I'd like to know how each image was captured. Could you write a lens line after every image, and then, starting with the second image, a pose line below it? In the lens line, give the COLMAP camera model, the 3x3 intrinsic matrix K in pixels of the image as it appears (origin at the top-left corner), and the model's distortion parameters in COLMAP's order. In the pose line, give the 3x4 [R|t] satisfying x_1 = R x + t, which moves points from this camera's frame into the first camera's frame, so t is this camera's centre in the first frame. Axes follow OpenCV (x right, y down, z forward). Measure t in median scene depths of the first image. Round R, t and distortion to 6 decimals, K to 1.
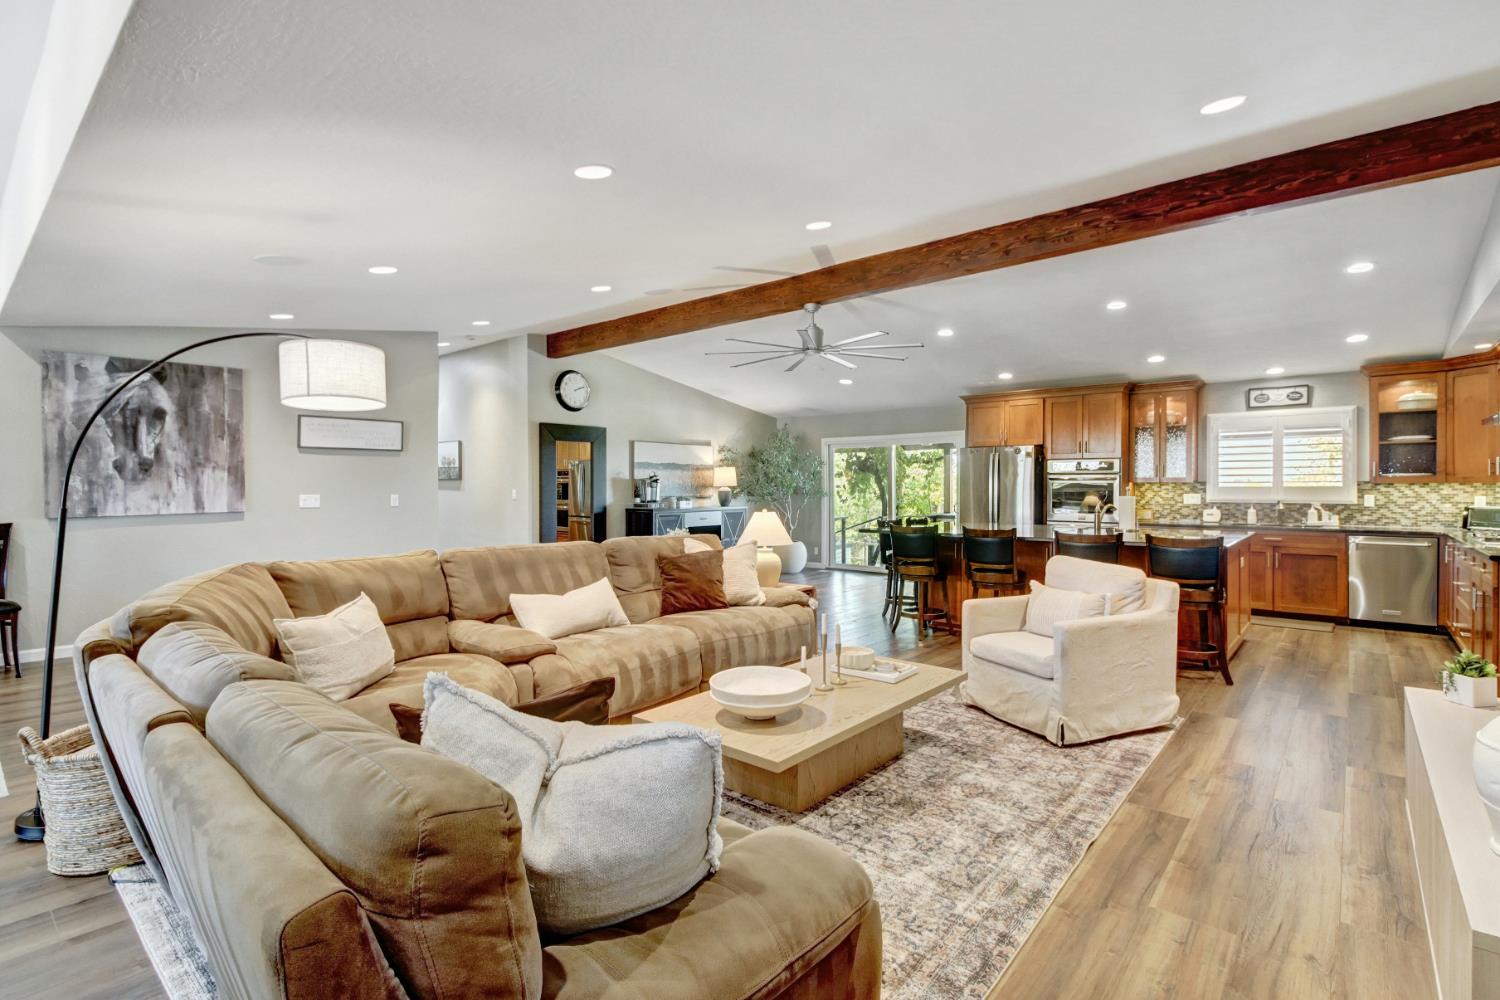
lens RADIAL K [[697.1, 0, 763.1], [0, 697.1, 491.9], [0, 0, 1]] dist [0.018994, -0.011918]
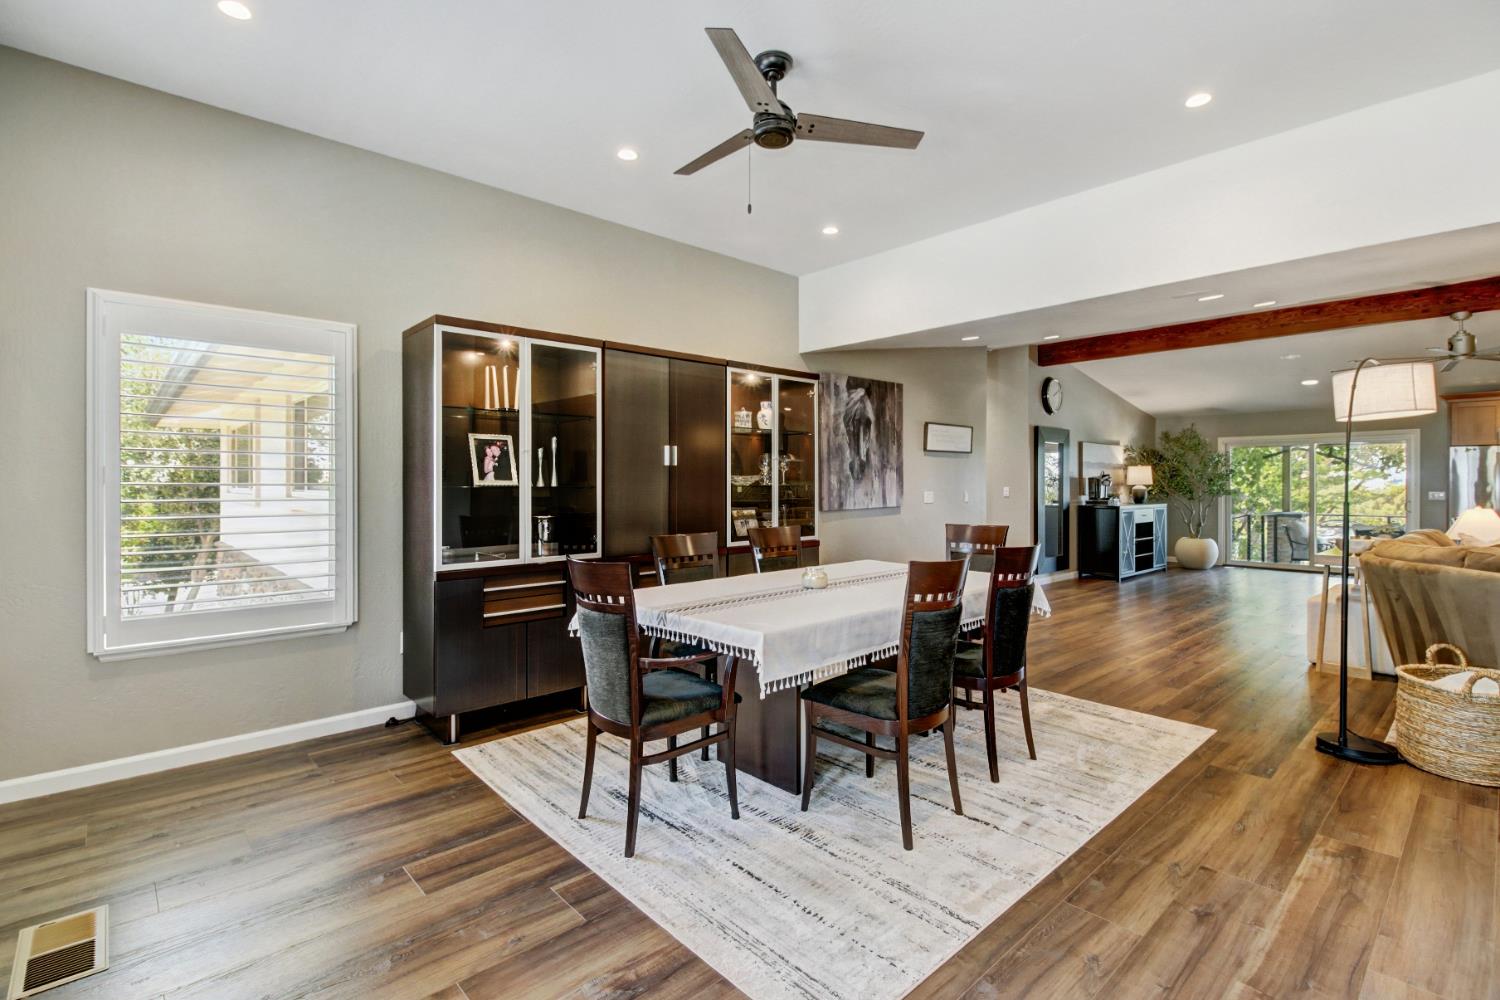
lens RADIAL K [[697.1, 0, 766.7], [0, 697.1, 476.2], [0, 0, 1]] dist [0.018994, -0.011918]
pose [[0.993031, -0.001954, -0.117834, -0.844227], [-0.000443, 0.999794, -0.020306, 0.001402], [0.117849, 0.020217, 0.992826, -0.172188]]
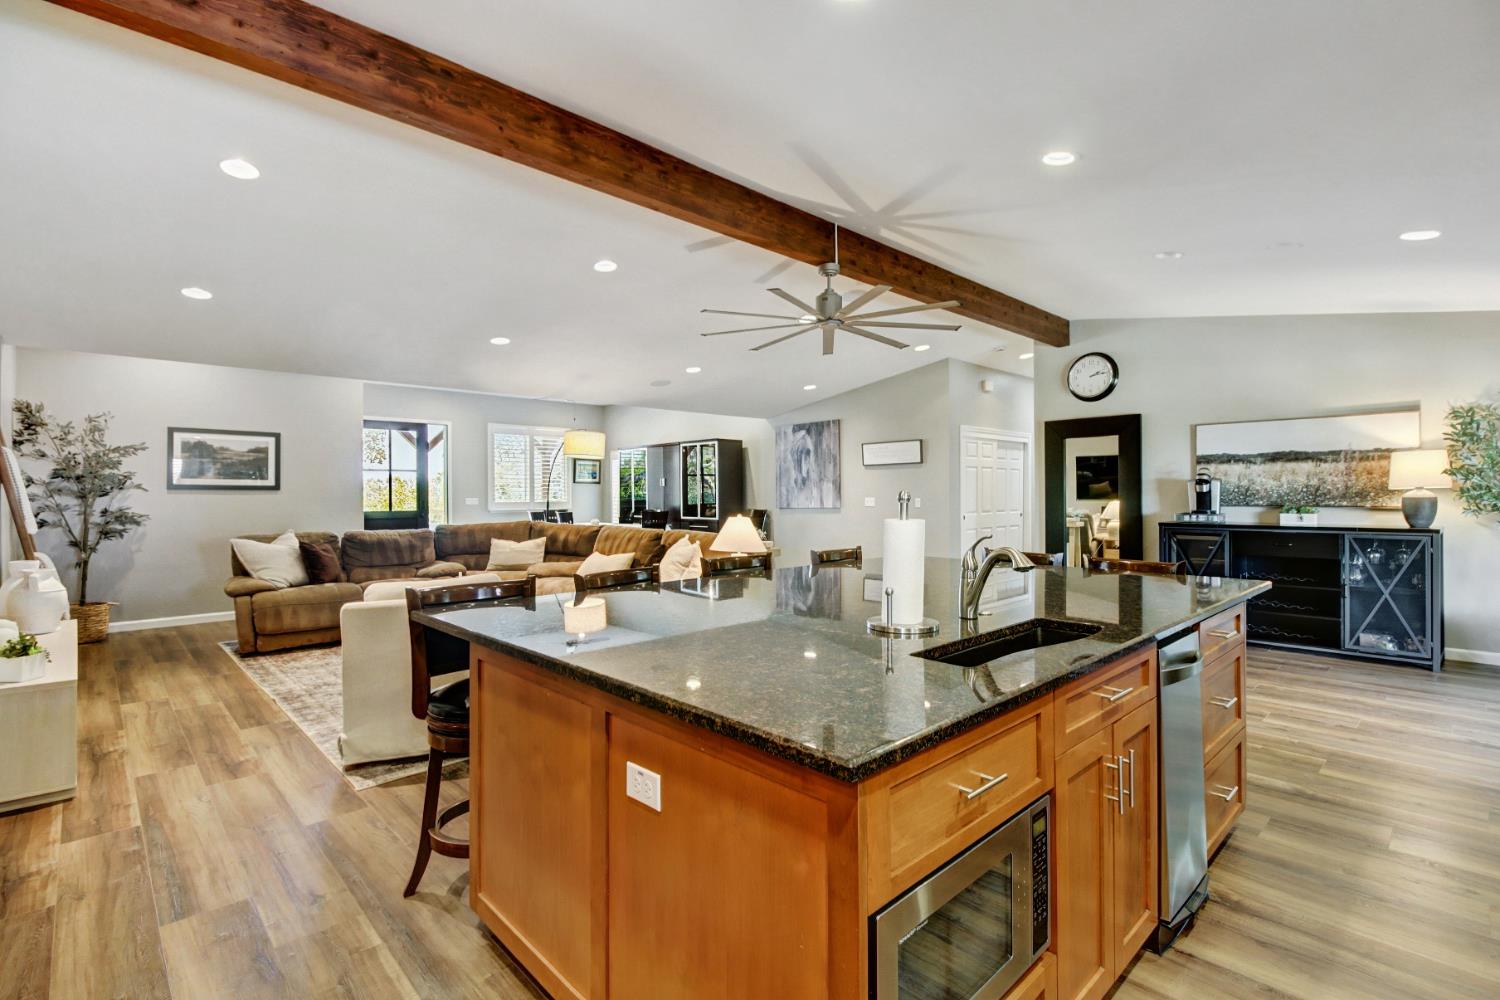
lens RADIAL K [[697.1, 0, 760.2], [0, 697.1, 493.2], [0, 0, 1]] dist [0.018994, -0.011918]
pose [[-0.105323, 0.000779, -0.994438, 0.879372], [-0.002103, 0.999997, 0.001006, -0.006857], [0.994436, 0.002198, -0.105321, 1.010113]]
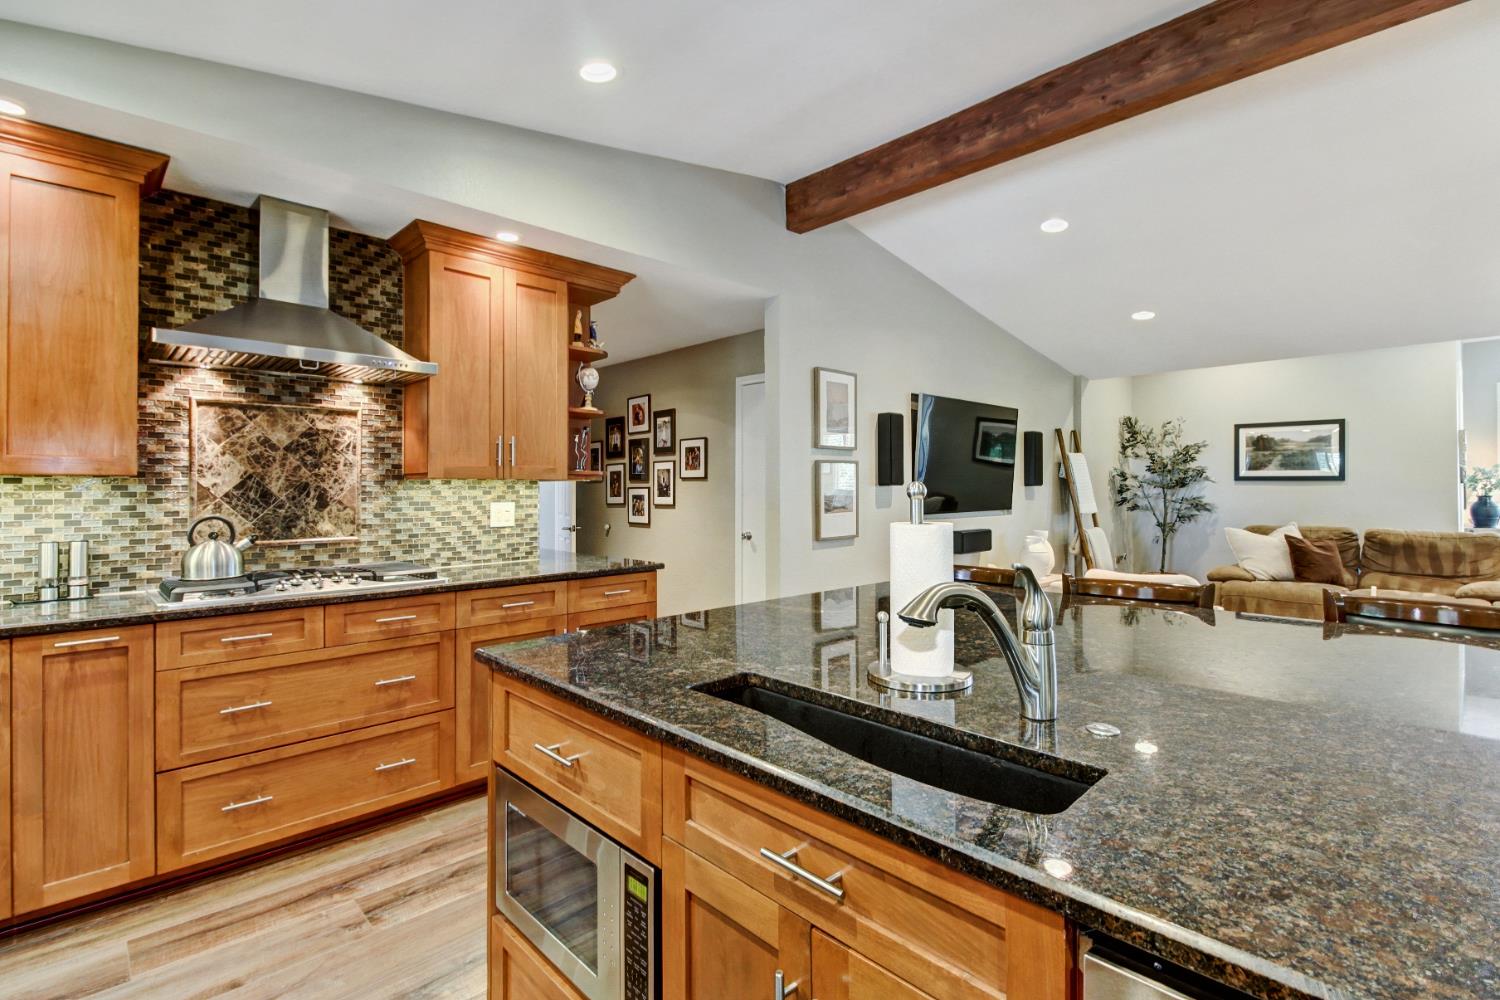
lens RADIAL K [[697.1, 0, 761.5], [0, 697.1, 486.3], [0, 0, 1]] dist [0.018994, -0.011918]
pose [[-0.995661, 0.003401, 0.092992, 0.568186], [0.003621, 0.999991, 0.002195, -0.006359], [-0.092984, 0.002522, -0.995664, 1.267355]]
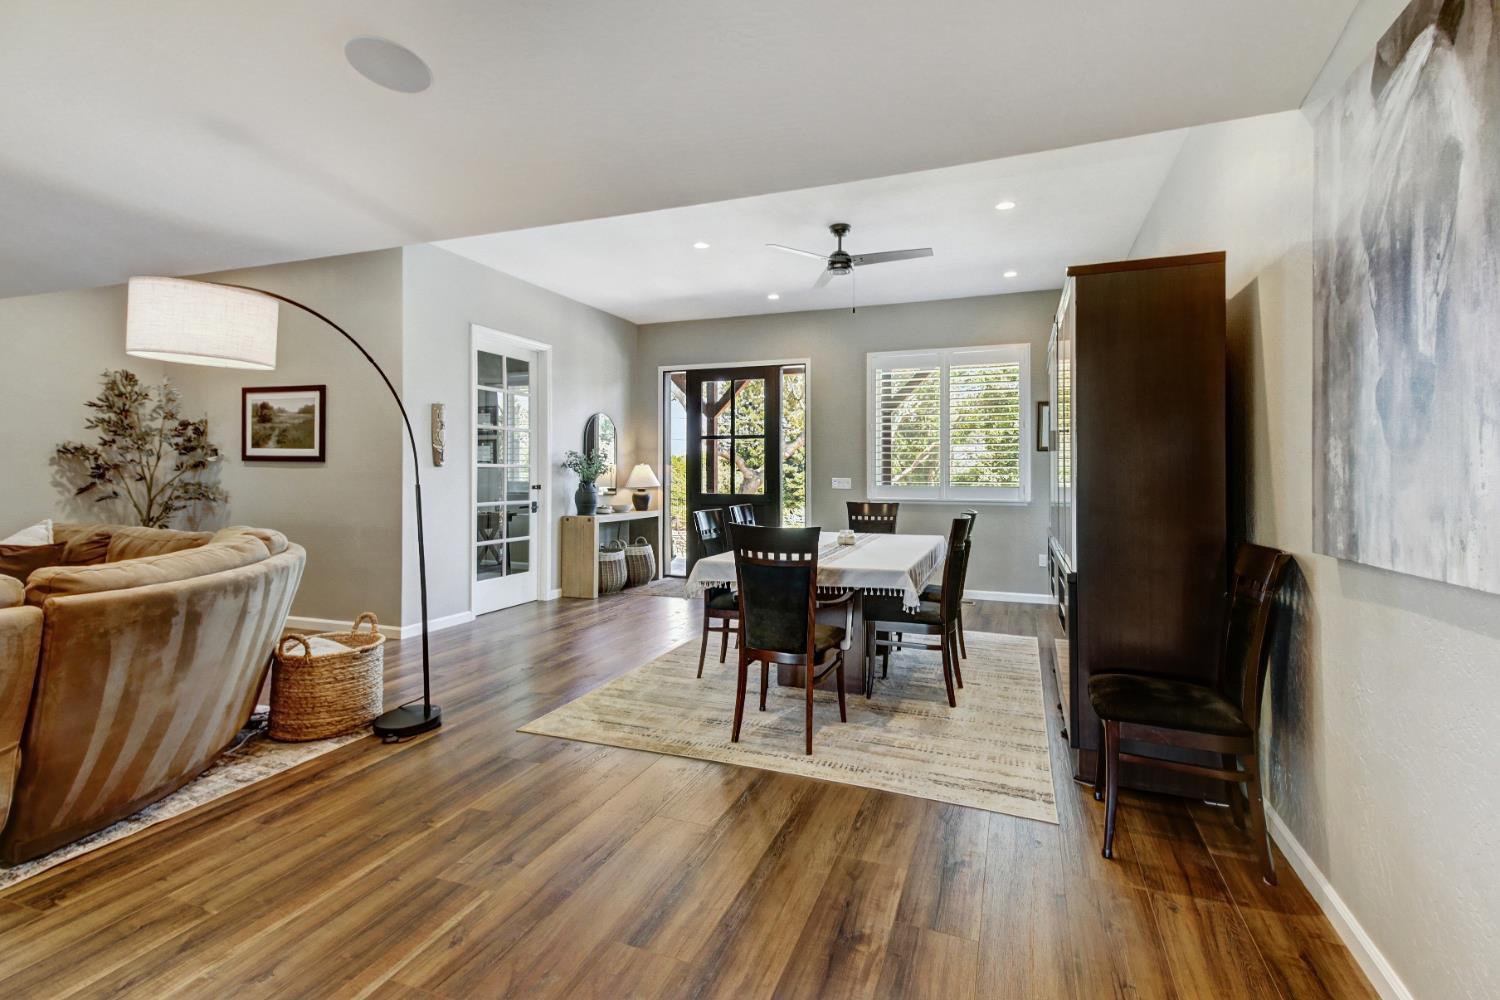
lens RADIAL K [[697.1, 0, 766.5], [0, 697.1, 461.9], [0, 0, 1]] dist [0.018994, -0.011918]
pose [[-0.937012, -0.008129, -0.349201, -0.517487], [-0.005818, 0.999954, -0.007666, -0.006120], [0.349247, -0.005151, -0.937016, 1.095273]]
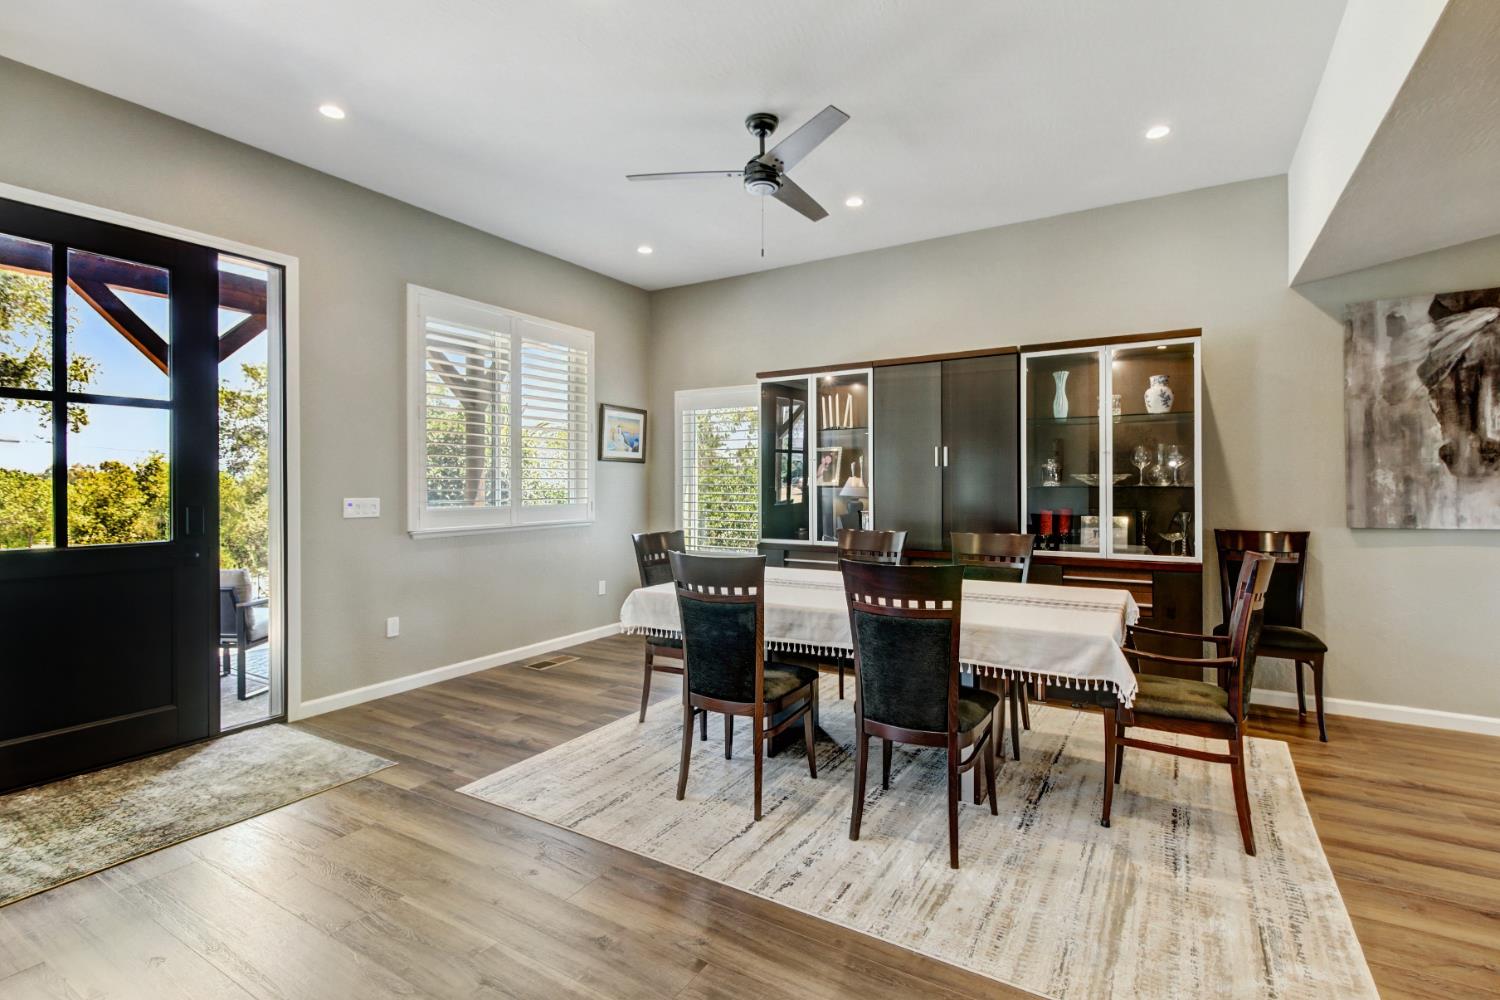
lens RADIAL K [[697.1, 0, 759.1], [0, 697.1, 483.7], [0, 0, 1]] dist [0.018994, -0.011918]
pose [[0.158670, 0.000858, -0.987331, -0.330502], [-0.006002, 0.999982, -0.000096, -0.005028], [0.987313, 0.005941, 0.158673, 0.224753]]
